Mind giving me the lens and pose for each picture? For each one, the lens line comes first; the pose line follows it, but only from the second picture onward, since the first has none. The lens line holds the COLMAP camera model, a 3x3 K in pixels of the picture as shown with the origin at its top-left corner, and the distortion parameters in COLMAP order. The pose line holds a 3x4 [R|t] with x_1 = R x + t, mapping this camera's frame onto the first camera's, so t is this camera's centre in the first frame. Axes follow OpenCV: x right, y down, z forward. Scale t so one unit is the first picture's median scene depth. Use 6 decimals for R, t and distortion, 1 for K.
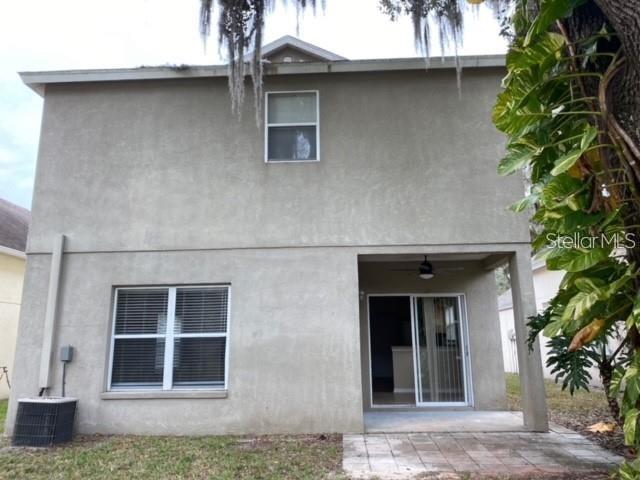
lens RADIAL K [[495.0, 0, 320.0], [0, 495.0, 240.0], [0, 0, 1]] dist [0.004094, -0.001011]
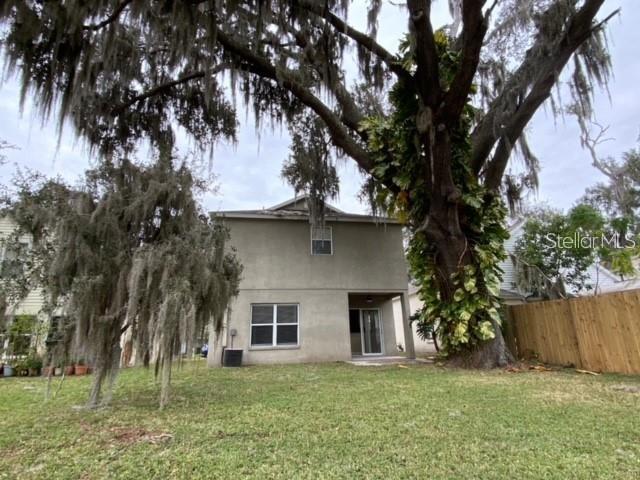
lens RADIAL K [[344.9, 0, 320.0], [0, 344.9, 240.0], [0, 0, 1]] dist [0.001106, 0.000056]
pose [[0.976505, 0.047402, 0.210219, -0.466791], [-0.028529, 0.995357, -0.091921, -0.075409], [-0.213600, 0.083764, 0.973323, -0.768069]]
